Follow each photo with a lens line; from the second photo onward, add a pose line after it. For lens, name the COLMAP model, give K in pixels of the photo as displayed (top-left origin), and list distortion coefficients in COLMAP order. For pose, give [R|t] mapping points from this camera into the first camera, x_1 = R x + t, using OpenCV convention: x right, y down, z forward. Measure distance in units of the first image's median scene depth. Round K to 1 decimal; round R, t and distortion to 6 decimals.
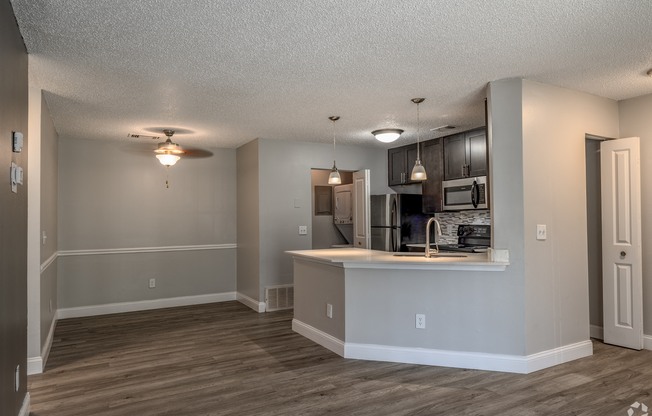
lens RADIAL K [[415.6, 0, 323.1], [0, 415.6, 211.6], [0, 0, 1]] dist [-0.002043, -0.000856]
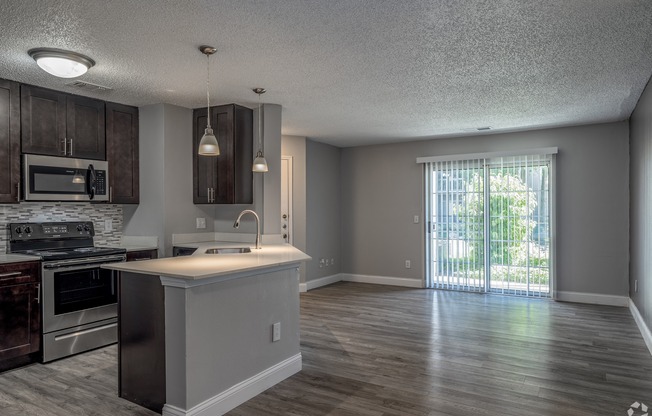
lens RADIAL K [[415.6, 0, 323.1], [0, 415.6, 211.6], [0, 0, 1]] dist [-0.002043, -0.000856]
pose [[-0.476372, 0.012045, 0.879161, -0.795466], [-0.000432, 0.999903, -0.013933, 0.037652], [-0.879244, -0.007017, -0.476321, 1.489646]]
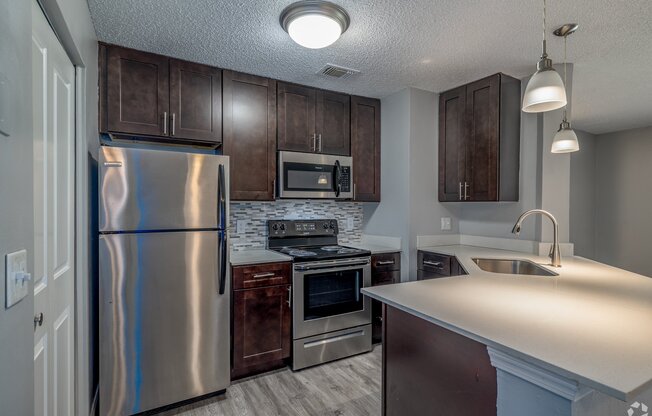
lens RADIAL K [[318.6, 0, 326.6], [0, 318.6, 211.6], [0, 0, 1]] dist [0.000142, -0.000034]
pose [[0.008900, 0.003055, 0.999956, -0.315115], [-0.016565, 0.999859, -0.002907, 0.030258], [-0.999823, -0.016538, 0.008949, 1.526981]]
